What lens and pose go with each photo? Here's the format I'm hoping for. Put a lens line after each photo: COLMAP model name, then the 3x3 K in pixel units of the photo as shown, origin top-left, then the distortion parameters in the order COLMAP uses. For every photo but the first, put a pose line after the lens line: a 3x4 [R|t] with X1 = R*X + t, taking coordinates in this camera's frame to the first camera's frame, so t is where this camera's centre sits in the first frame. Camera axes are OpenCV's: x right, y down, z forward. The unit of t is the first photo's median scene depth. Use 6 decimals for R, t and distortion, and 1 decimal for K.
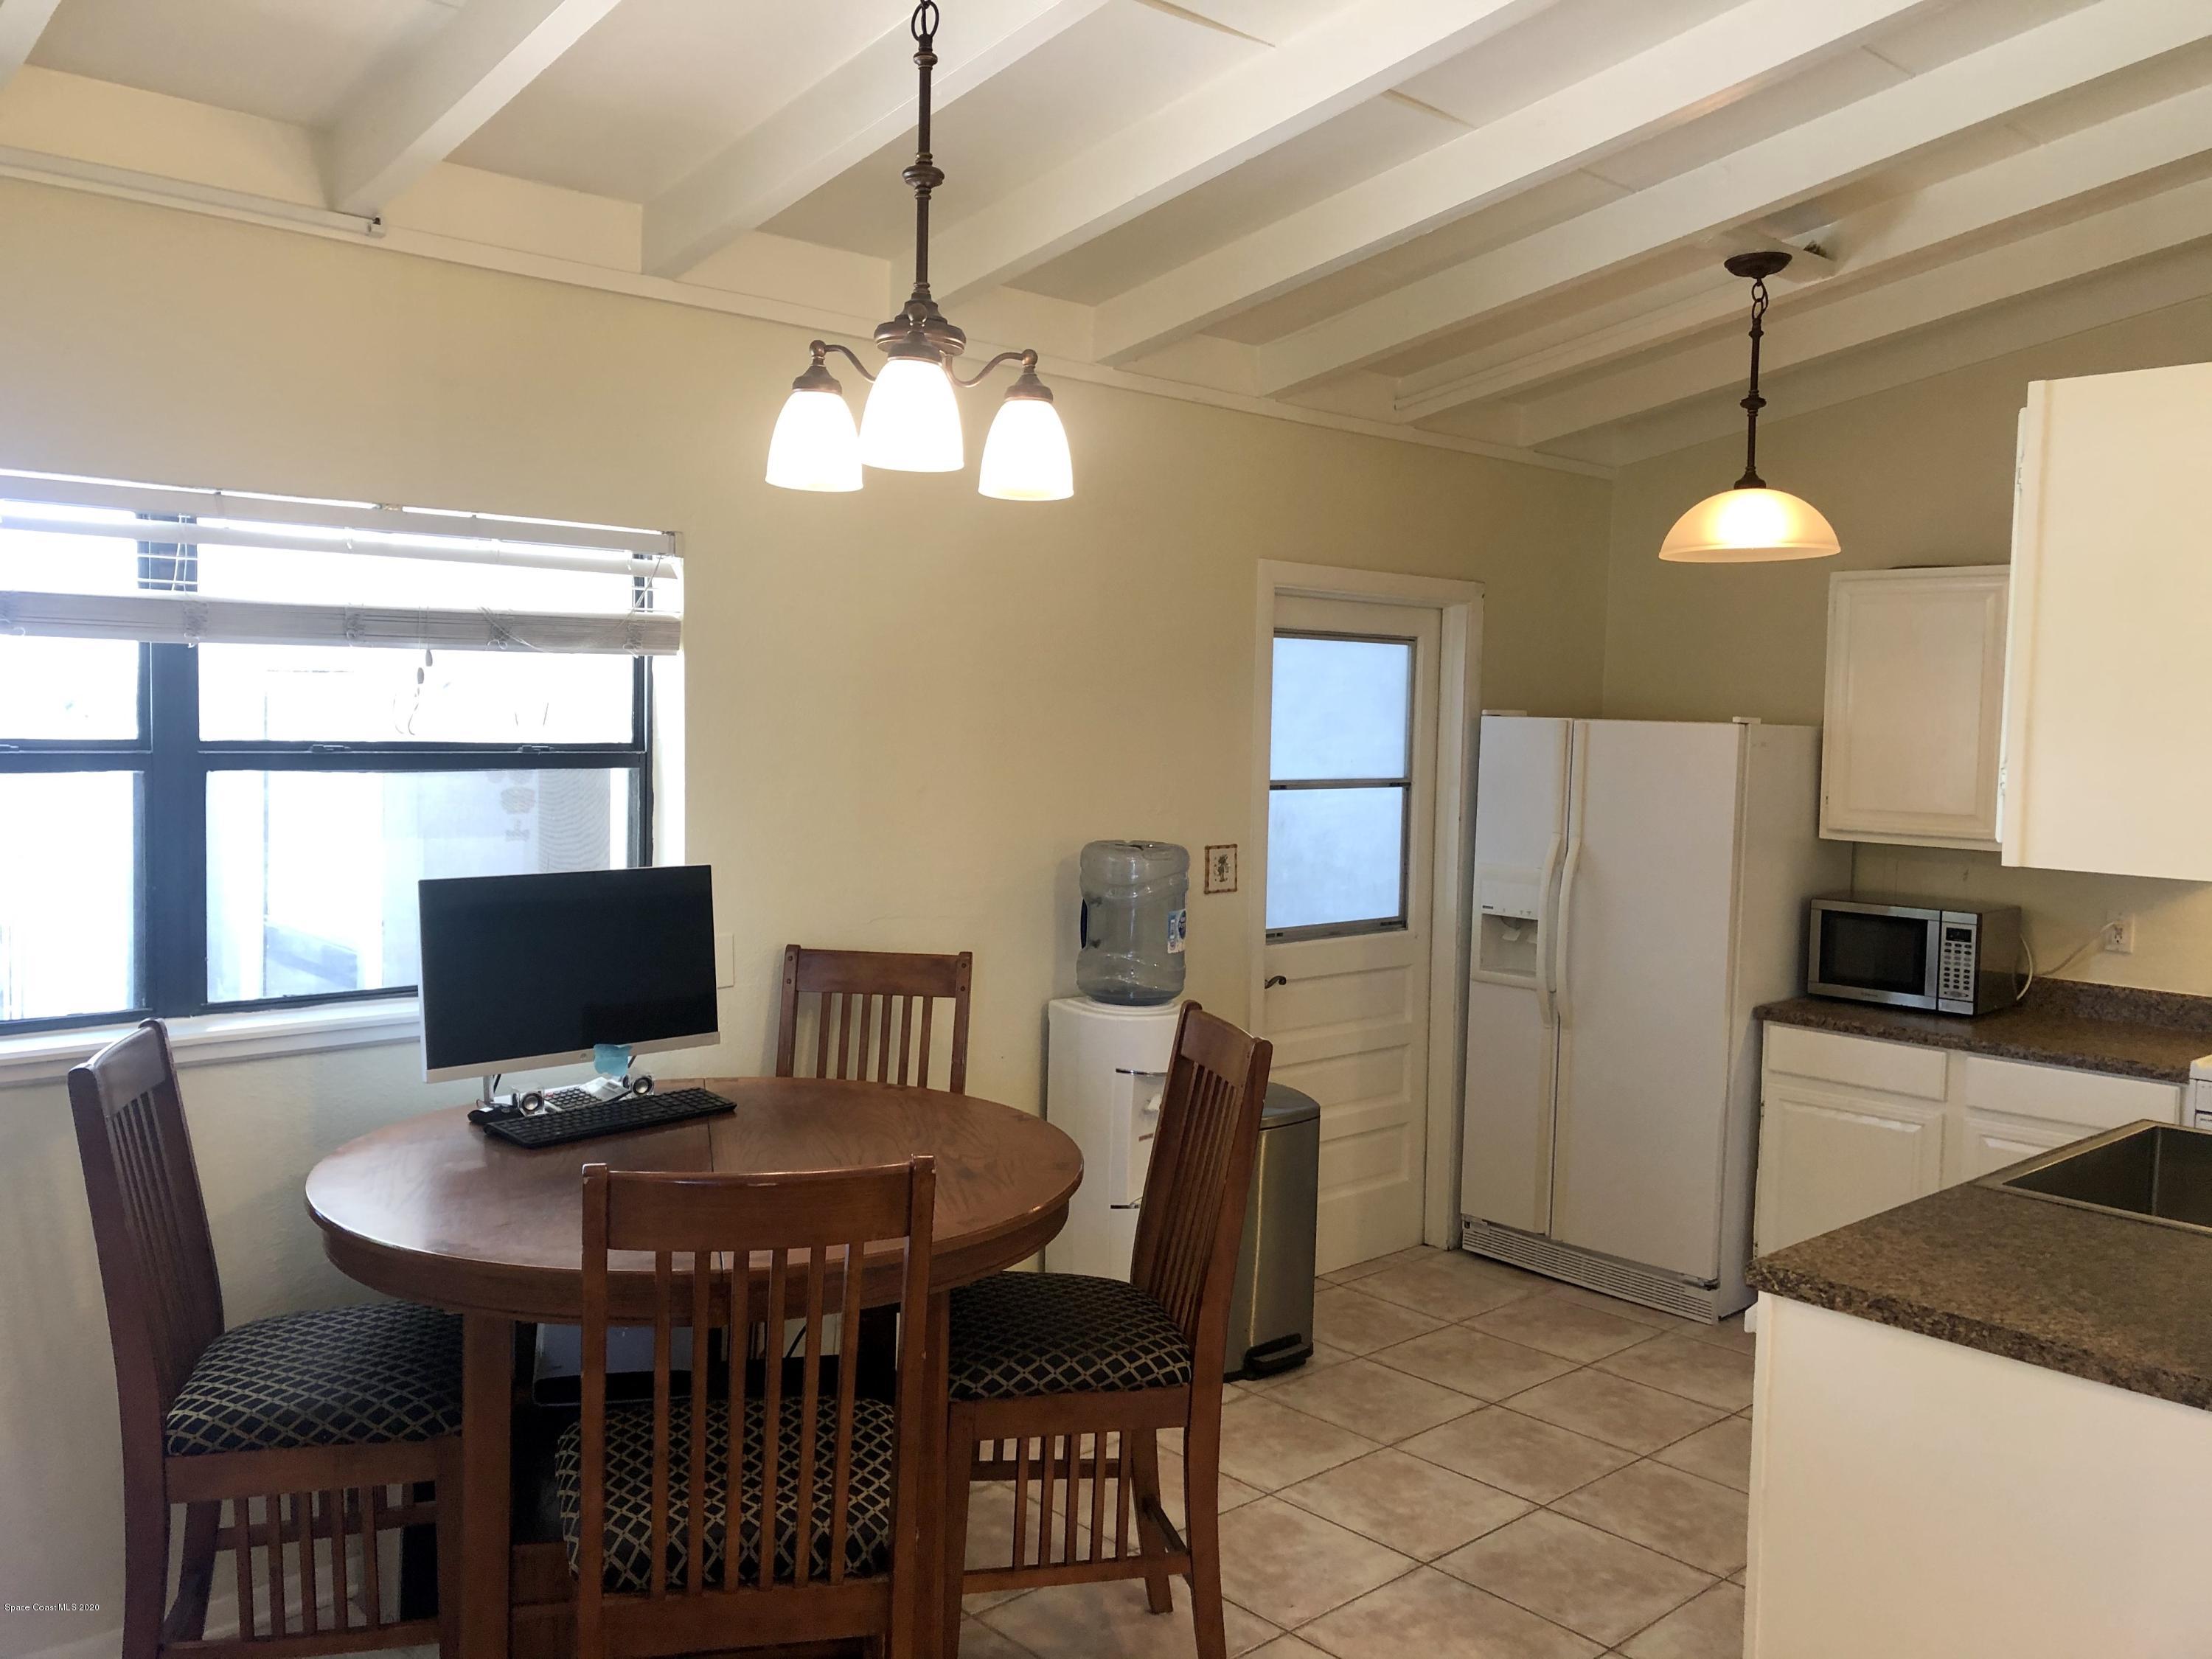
lens RADIAL K [[1811.8, 0, 1094.8], [0, 1811.8, 825.3], [0, 0, 1]] dist [0.024115, -0.013264]
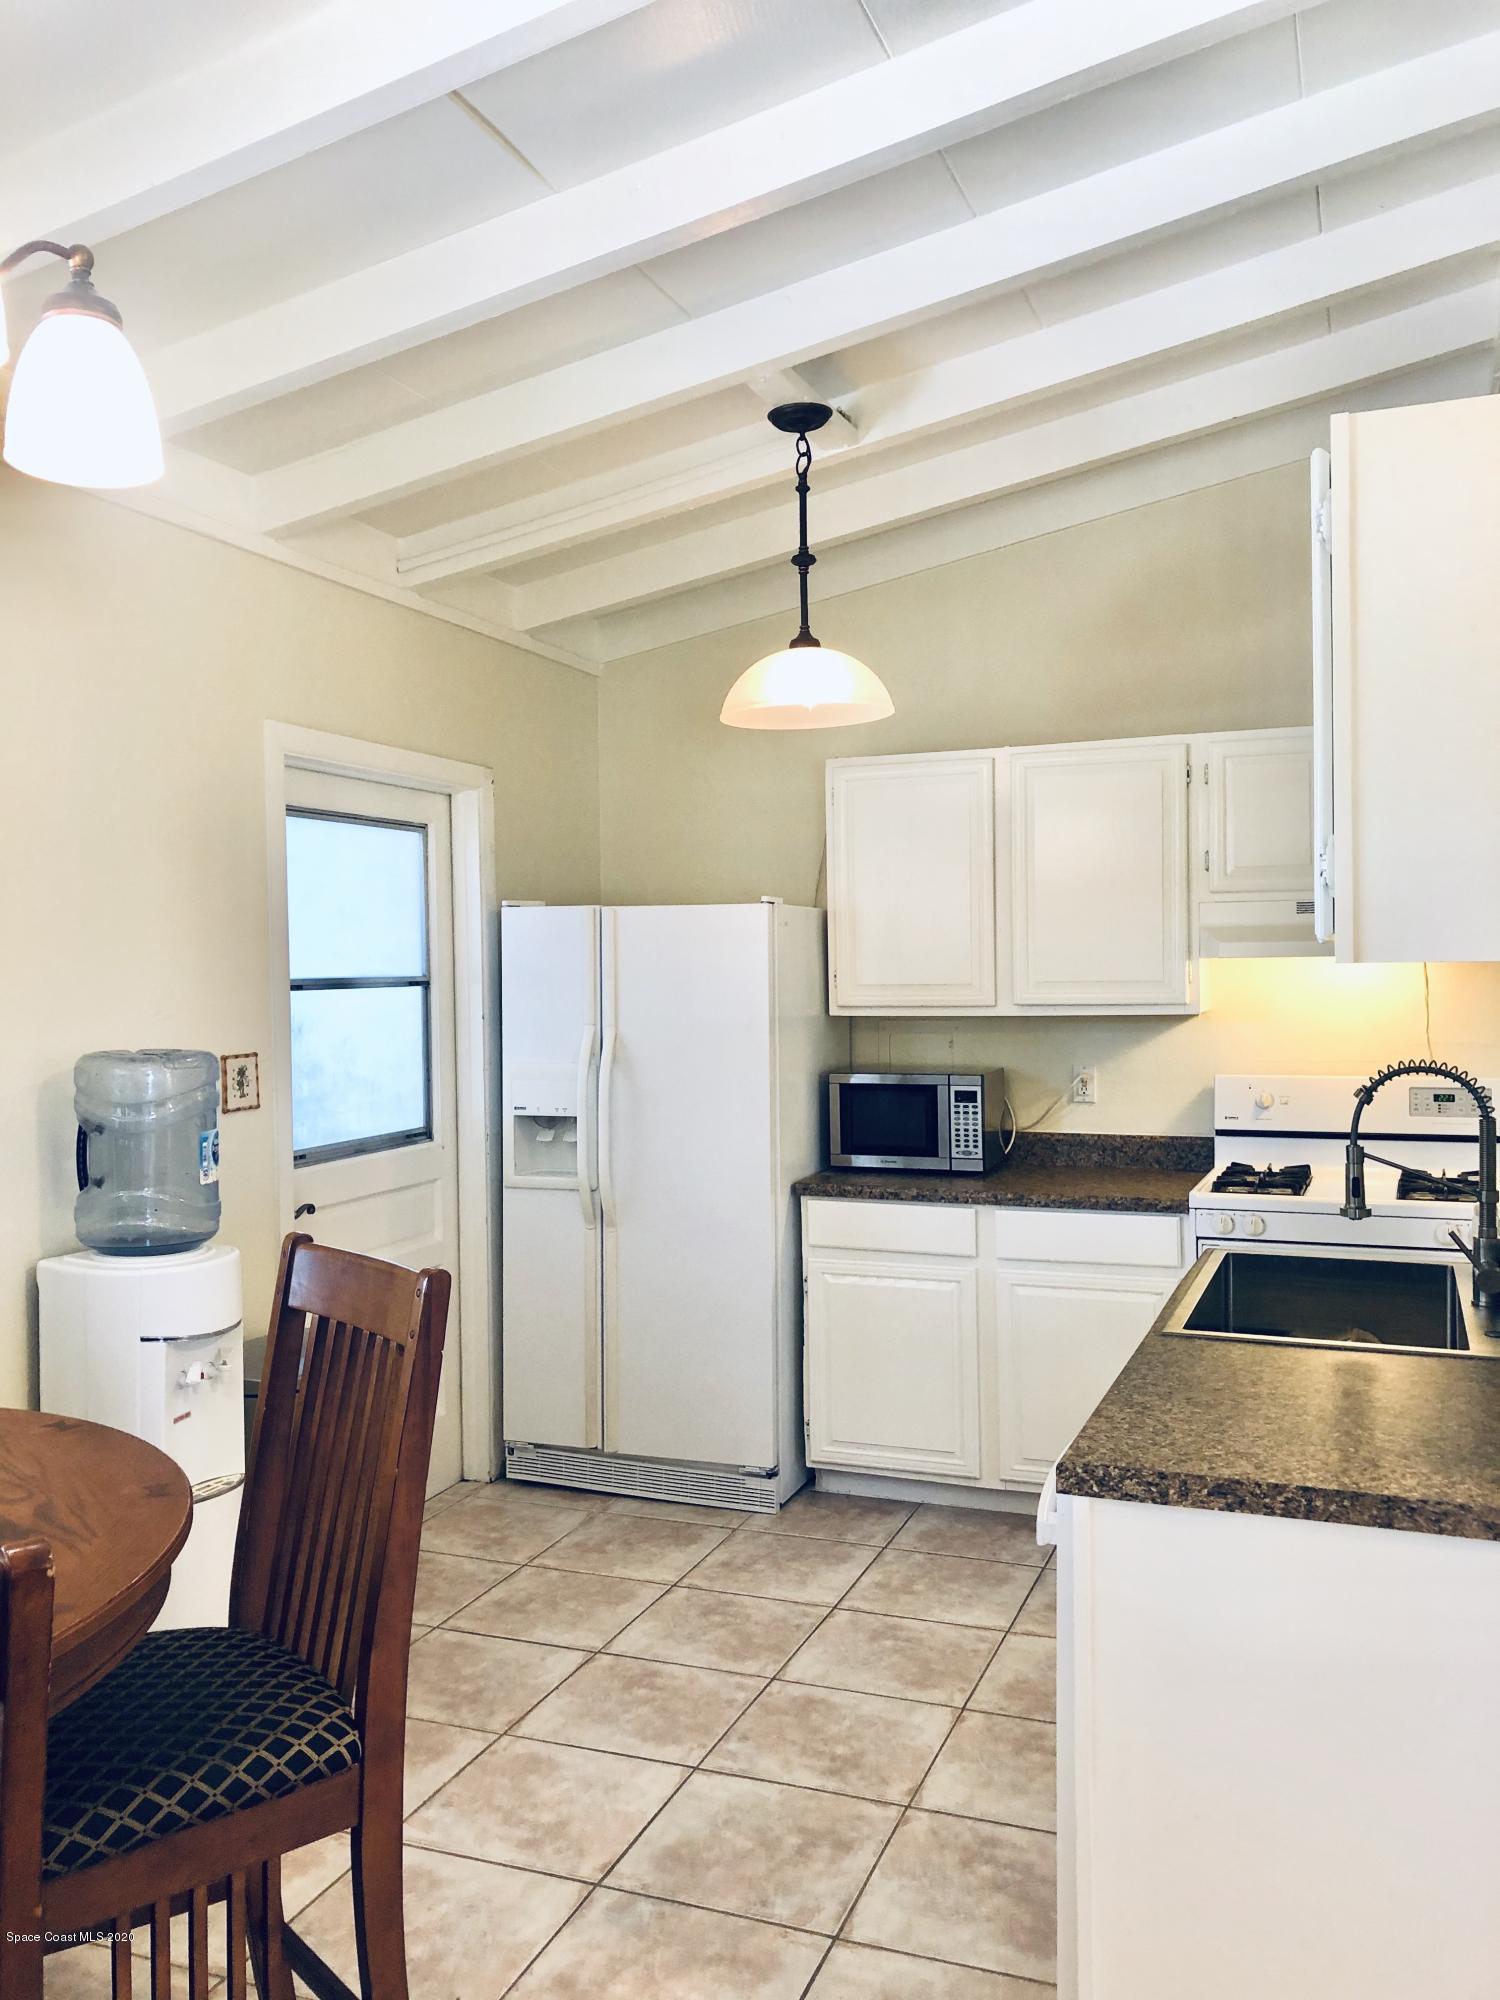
lens RADIAL K [[1638.2, 0, 758.5], [0, 1638.2, 983.5], [0, 0, 1]] dist [0.024115, -0.013264]
pose [[0.897968, -0.043431, 0.437912, -0.051945], [0.064946, 0.997300, -0.034267, 0.021889], [-0.435242, 0.059211, 0.898364, 0.219431]]
